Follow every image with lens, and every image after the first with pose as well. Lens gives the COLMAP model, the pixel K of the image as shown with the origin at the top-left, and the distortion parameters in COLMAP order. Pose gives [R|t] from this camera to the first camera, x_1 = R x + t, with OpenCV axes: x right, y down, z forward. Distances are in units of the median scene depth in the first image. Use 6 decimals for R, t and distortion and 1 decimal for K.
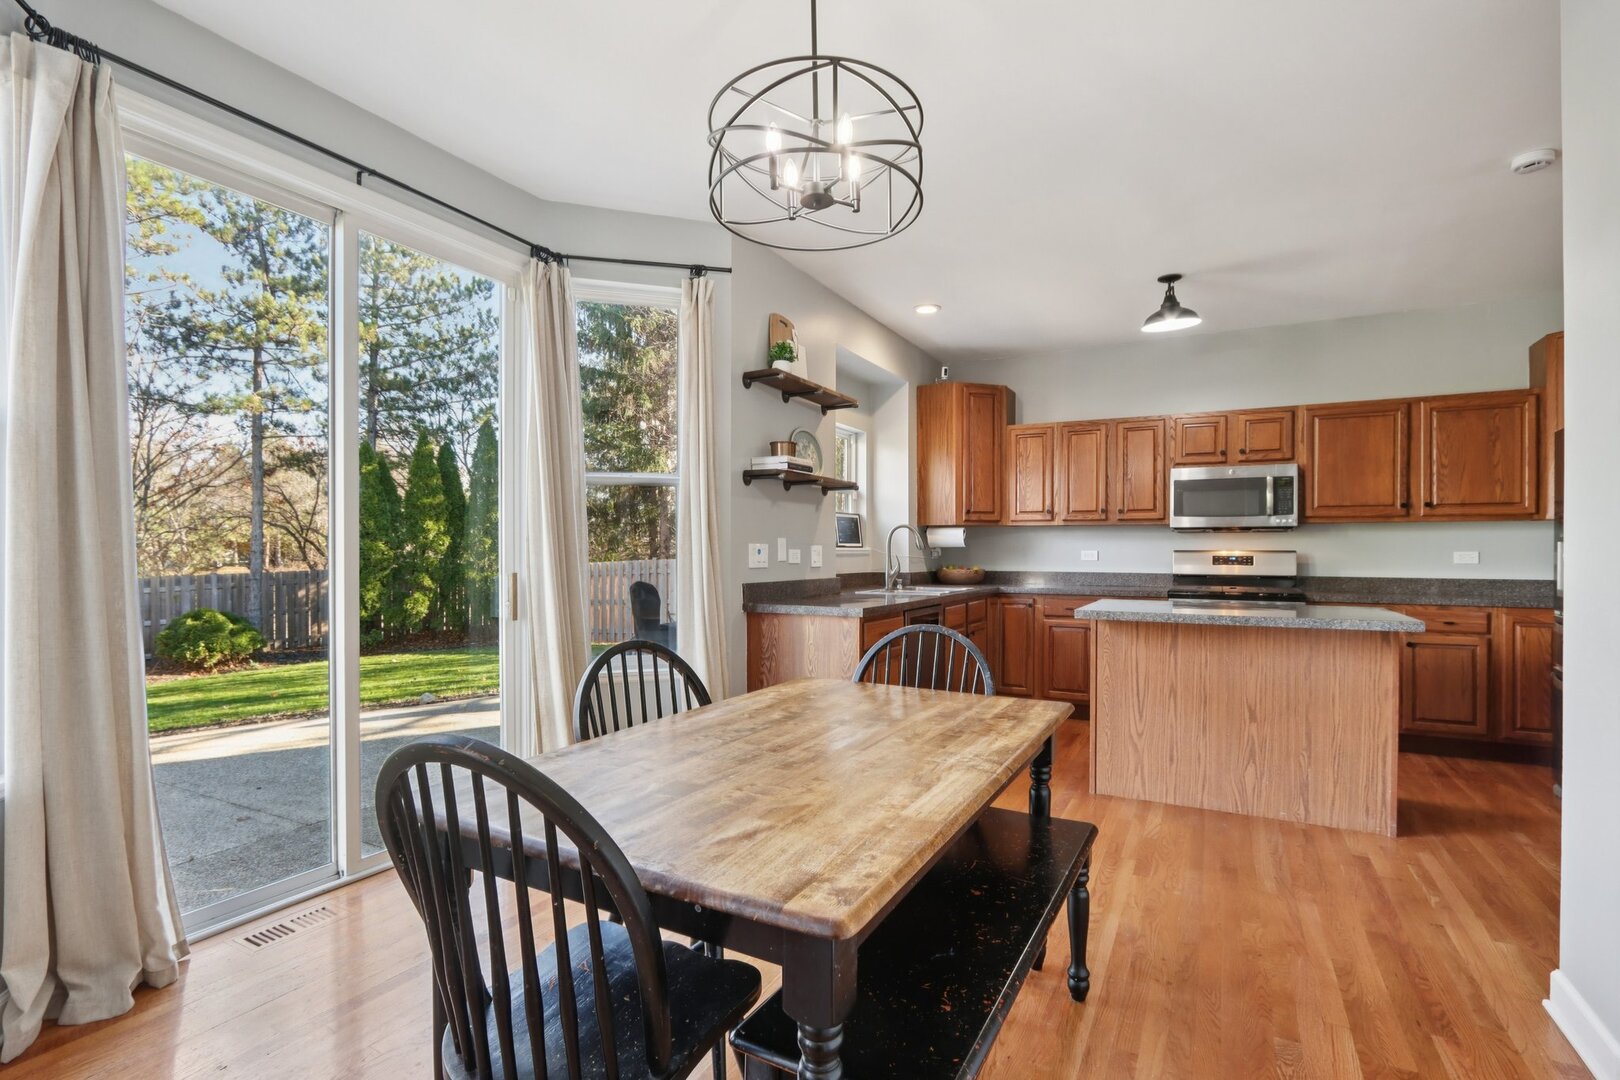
lens RADIAL K [[756.6, 0, 818.8], [0, 756.6, 555.6], [0, 0, 1]] dist [-0.014712, 0.001356]
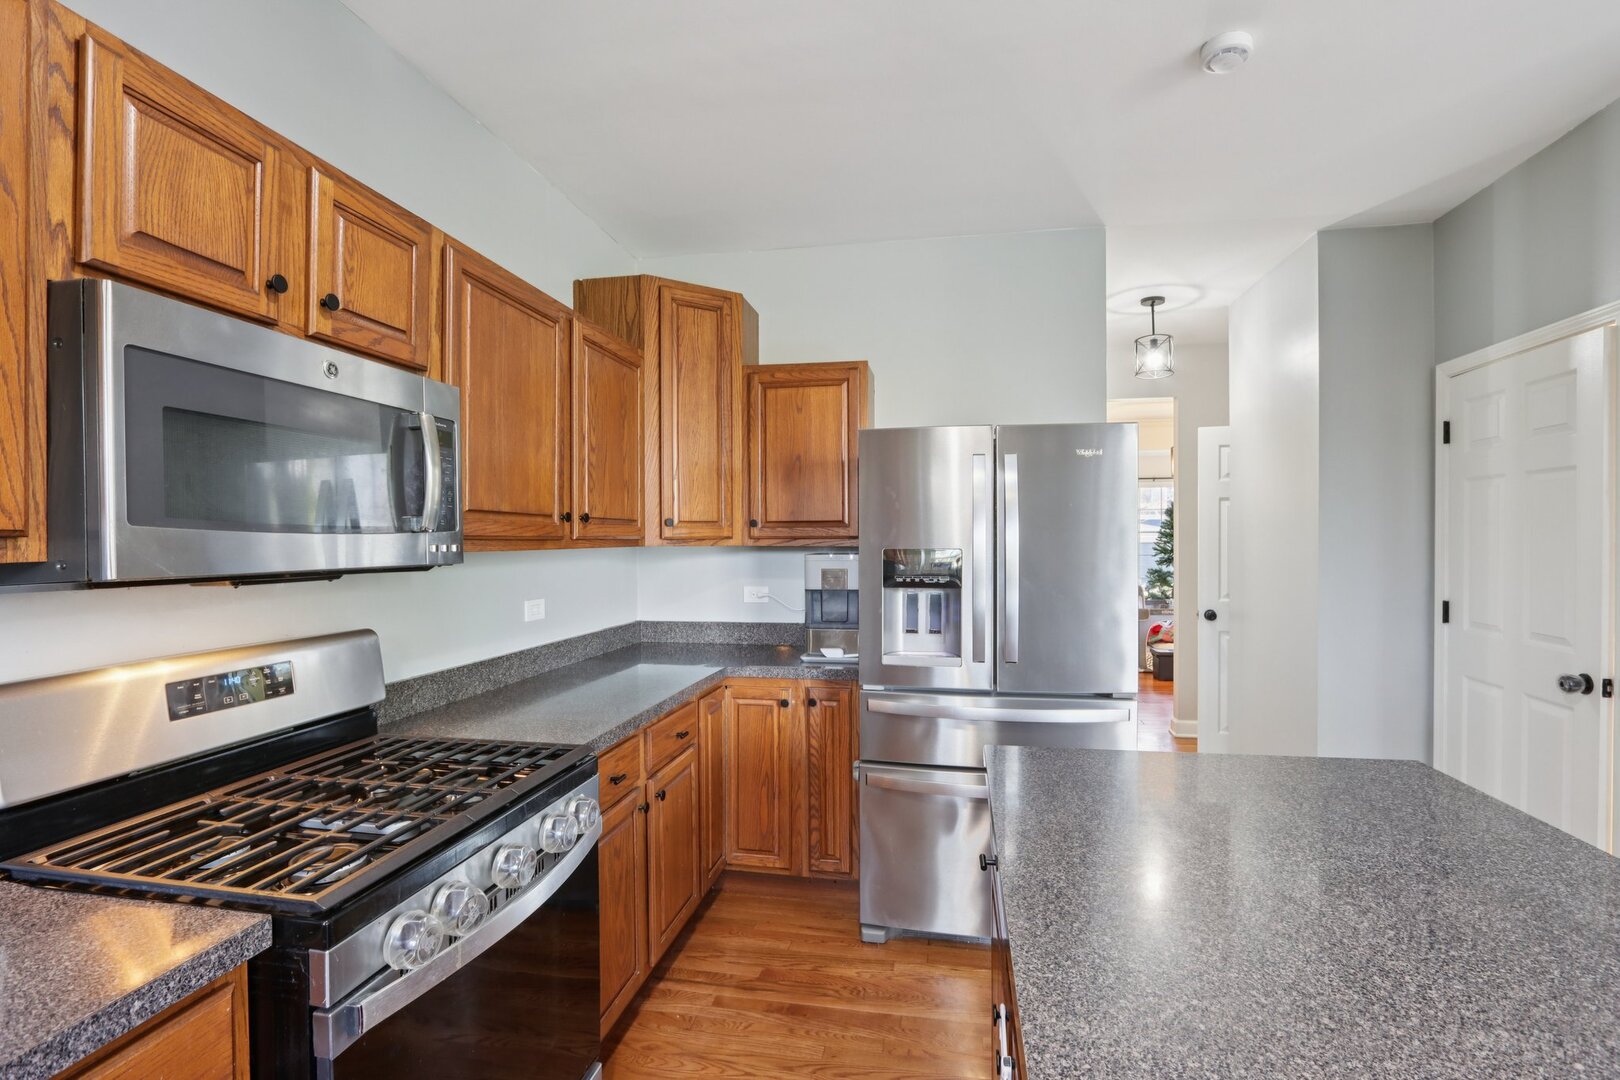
lens RADIAL K [[756.6, 0, 812.2], [0, 756.6, 539.4], [0, 0, 1]] dist [-0.014712, 0.001356]
pose [[-0.296260, -0.000010, 0.955107, 0.245926], [0.010696, 0.999937, 0.003328, -0.049796], [-0.955047, 0.011202, -0.296241, 0.950269]]
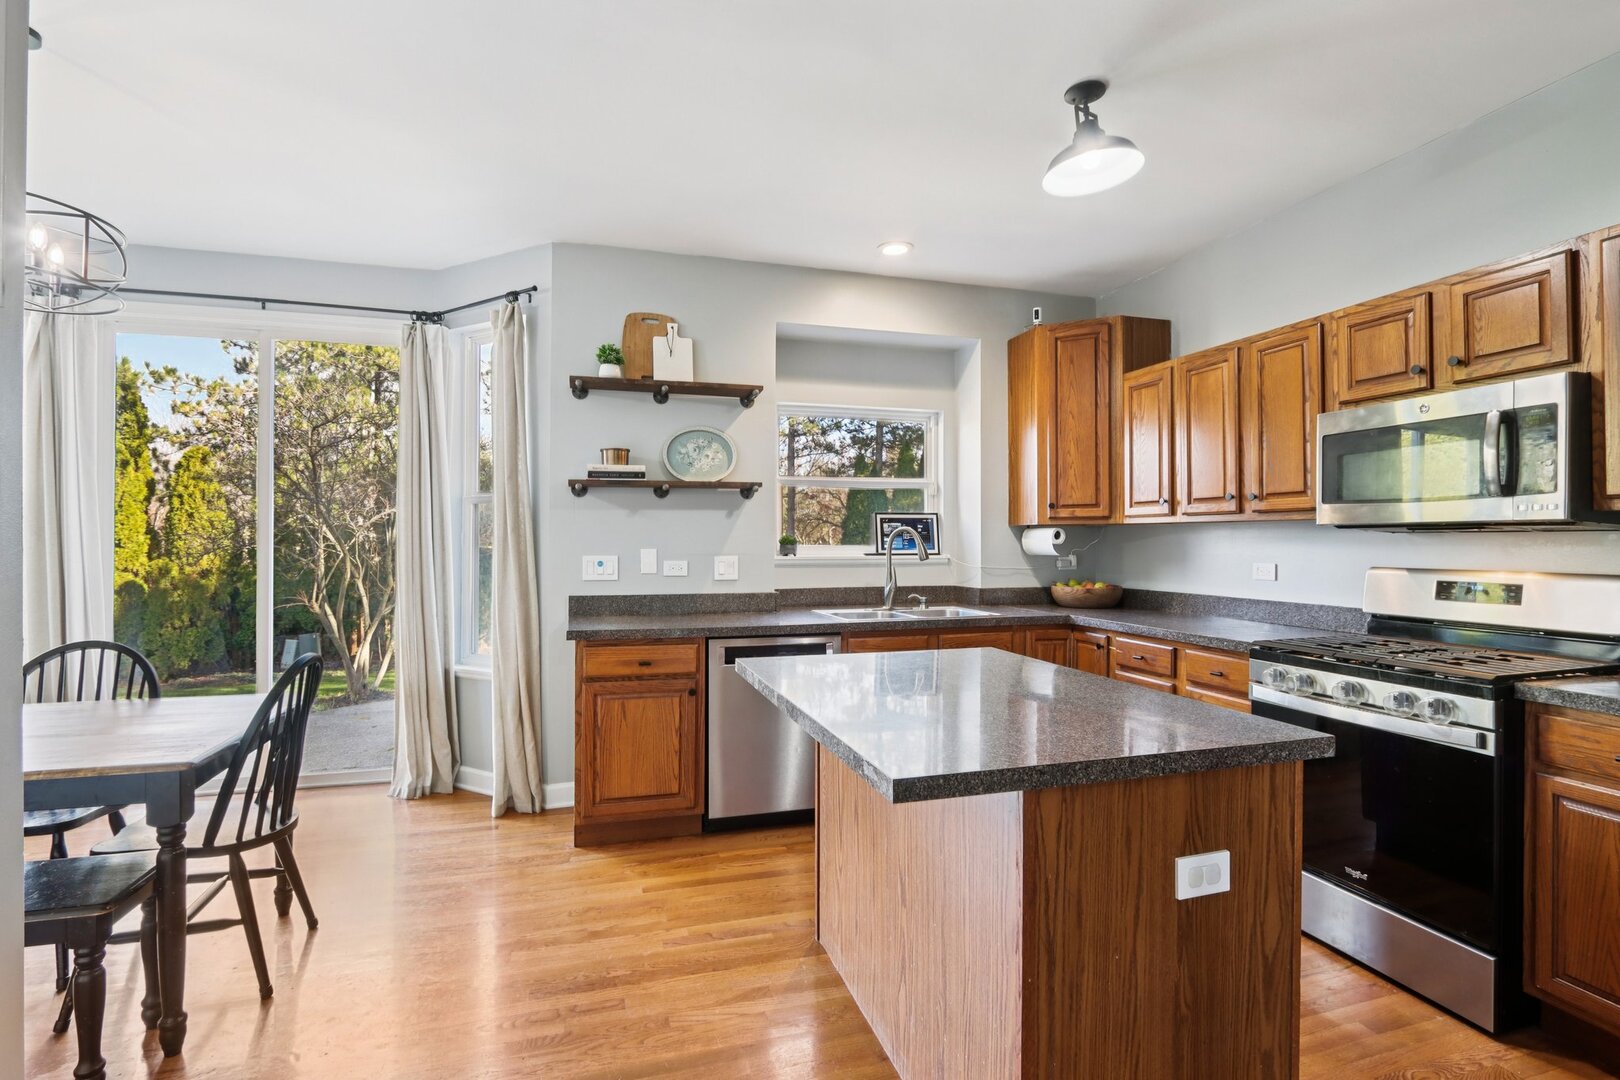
lens RADIAL K [[756.6, 0, 812.5], [0, 756.6, 536.1], [0, 0, 1]] dist [-0.014712, 0.001356]
pose [[0.705963, -0.008245, -0.708201, 0.635015], [-0.002918, 0.999890, -0.014549, -0.021943], [0.708243, 0.012337, 0.705861, 0.401801]]
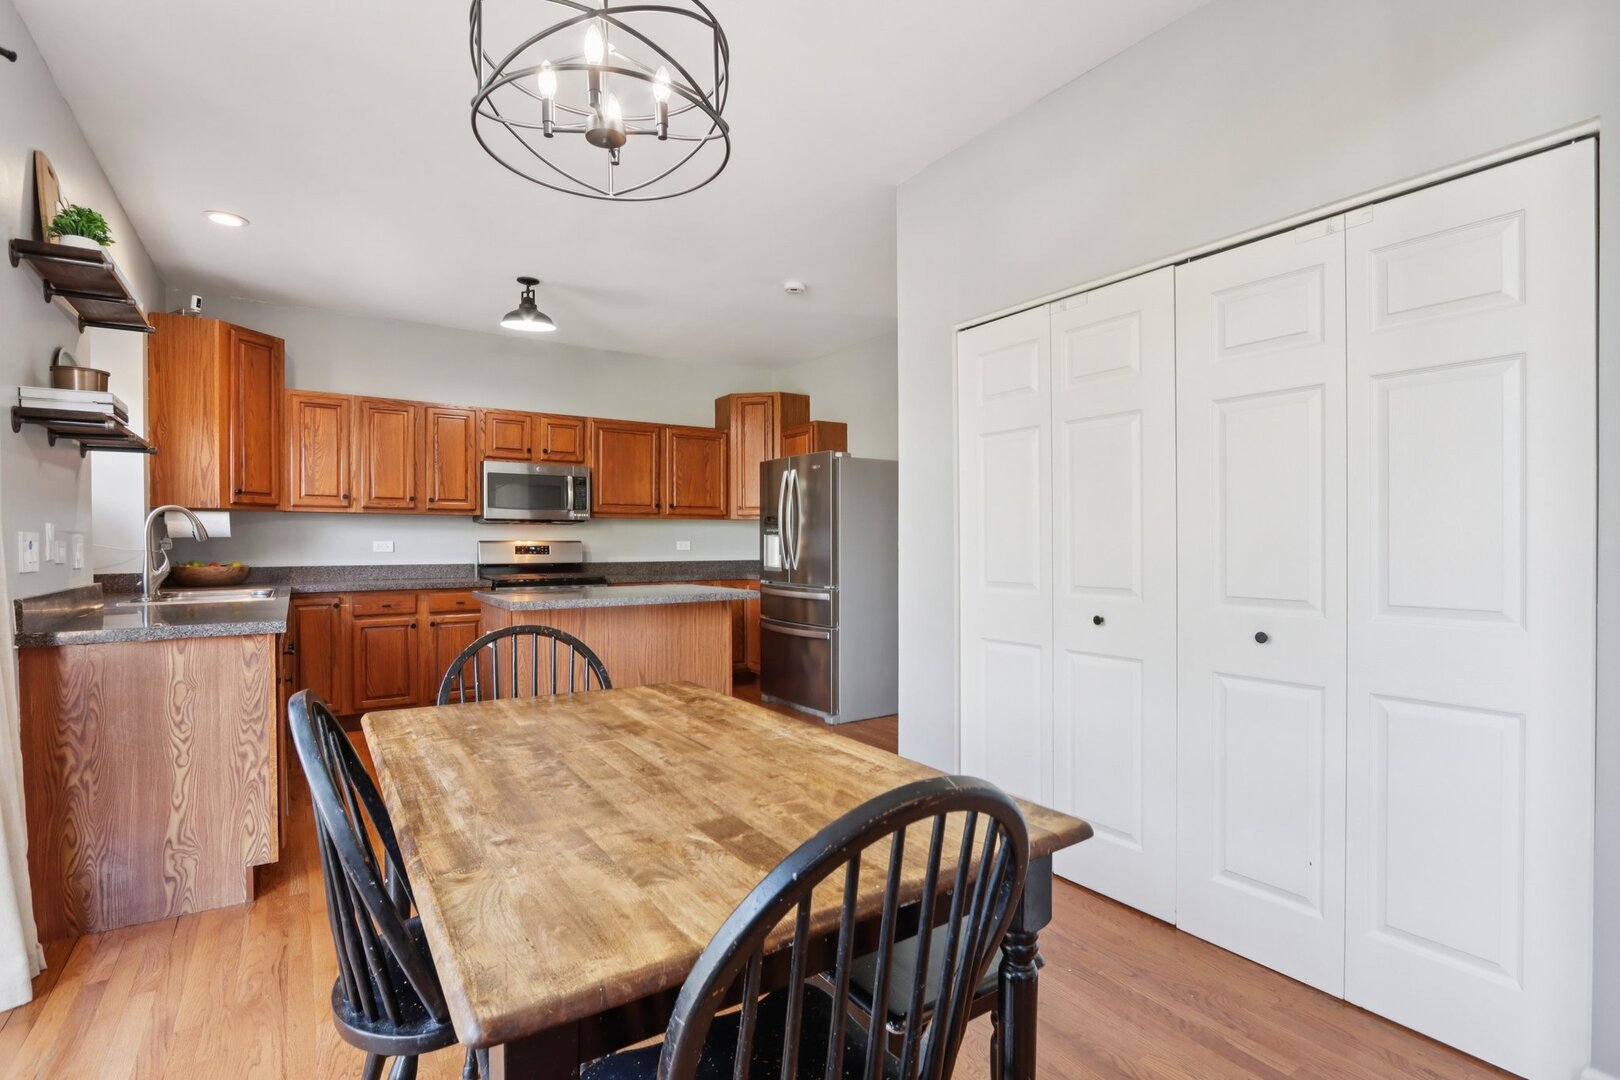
lens RADIAL K [[756.6, 0, 808.9], [0, 756.6, 545.7], [0, 0, 1]] dist [-0.014712, 0.001356]
pose [[0.468838, -0.008192, 0.883246, -0.245301], [0.008215, 0.999954, 0.004914, -0.002002], [-0.883246, 0.004952, 0.468884, 0.145881]]
